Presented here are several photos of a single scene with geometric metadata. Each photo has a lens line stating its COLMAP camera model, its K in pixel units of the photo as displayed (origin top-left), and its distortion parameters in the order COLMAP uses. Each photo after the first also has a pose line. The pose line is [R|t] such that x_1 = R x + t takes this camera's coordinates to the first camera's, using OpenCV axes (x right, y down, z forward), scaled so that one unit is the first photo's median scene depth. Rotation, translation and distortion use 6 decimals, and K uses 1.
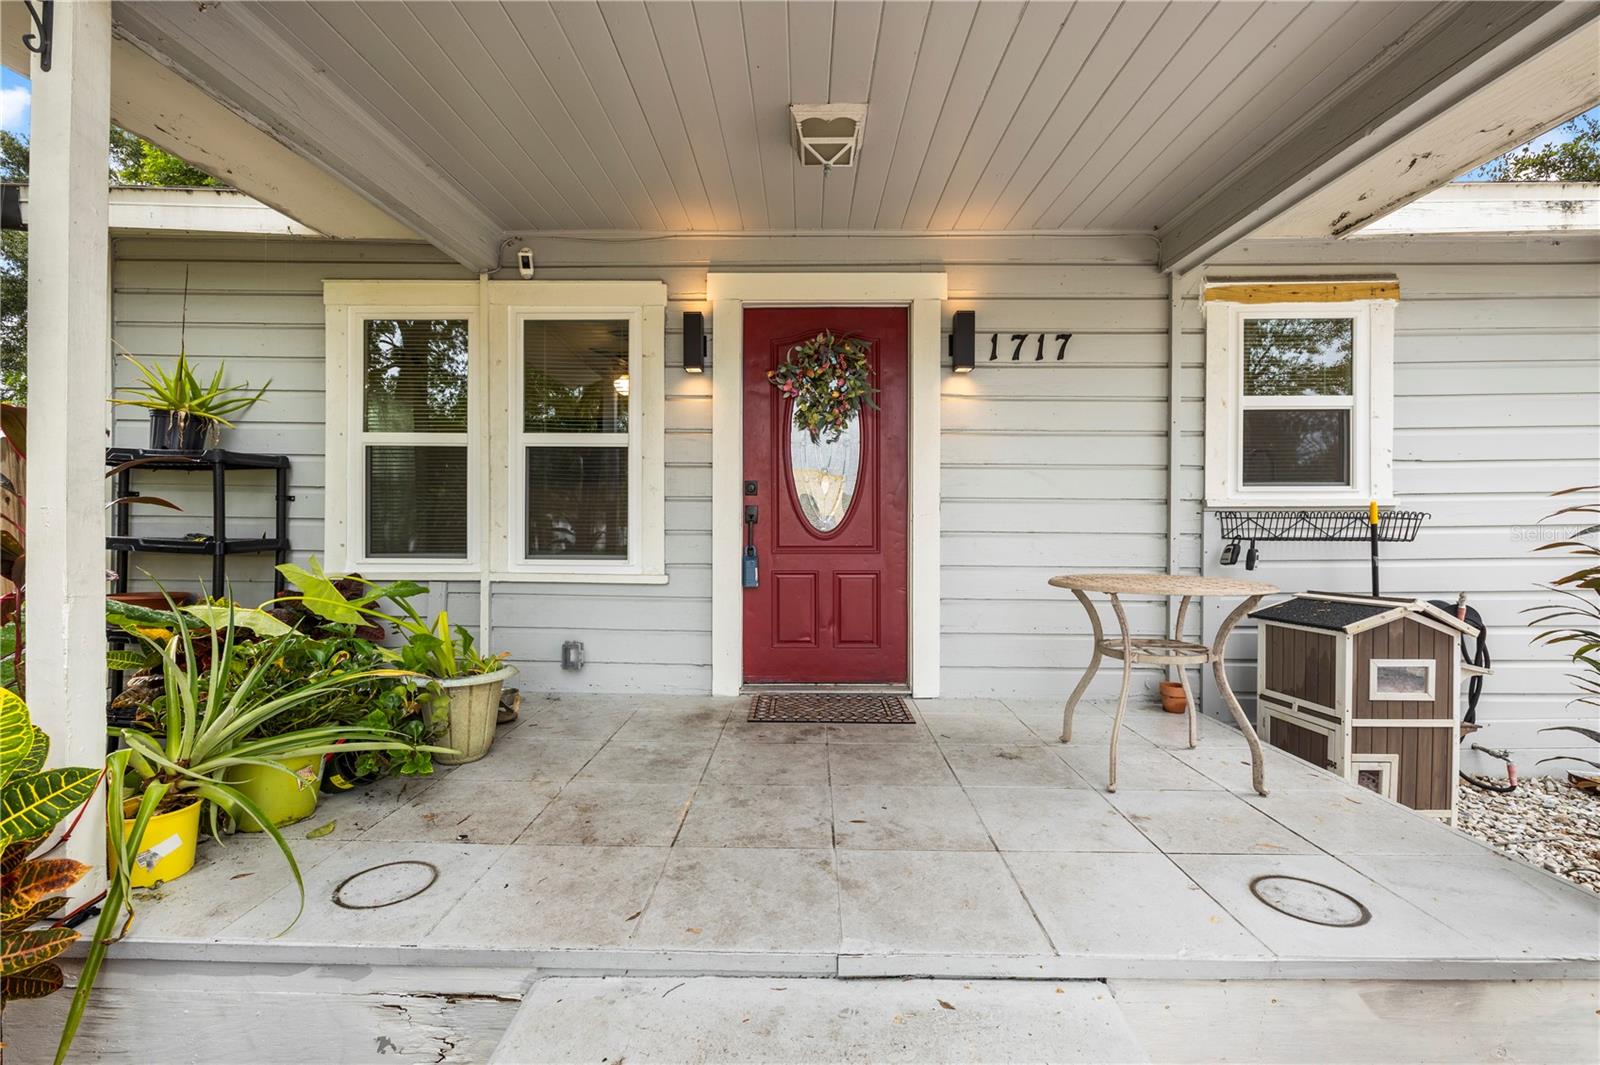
lens RADIAL K [[698.5, 0, 794.0], [0, 698.5, 529.1], [0, 0, 1]] dist [-0.049075, 0.018814]
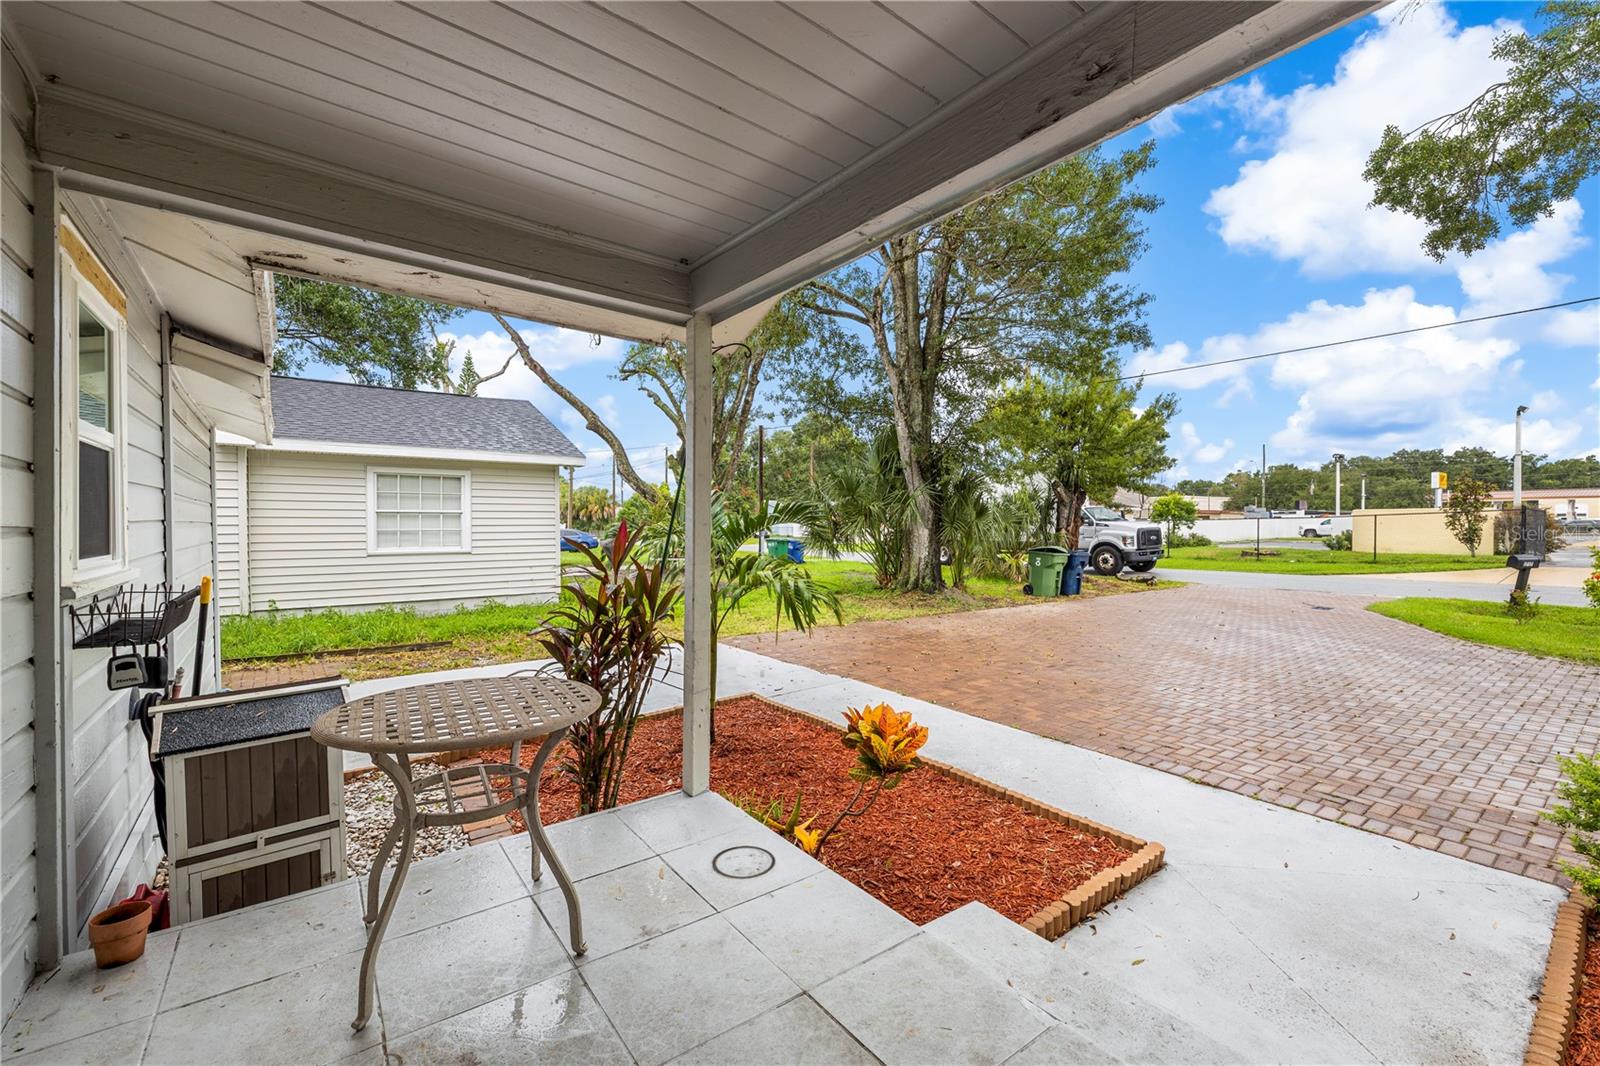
lens RADIAL K [[698.5, 0, 794.0], [0, 698.5, 529.6], [0, 0, 1]] dist [-0.049075, 0.018814]
pose [[-0.597920, -0.012838, 0.801453, -0.283747], [0.020950, 0.999280, 0.031637, -0.123624], [-0.801282, 0.035707, -0.597220, 1.015262]]
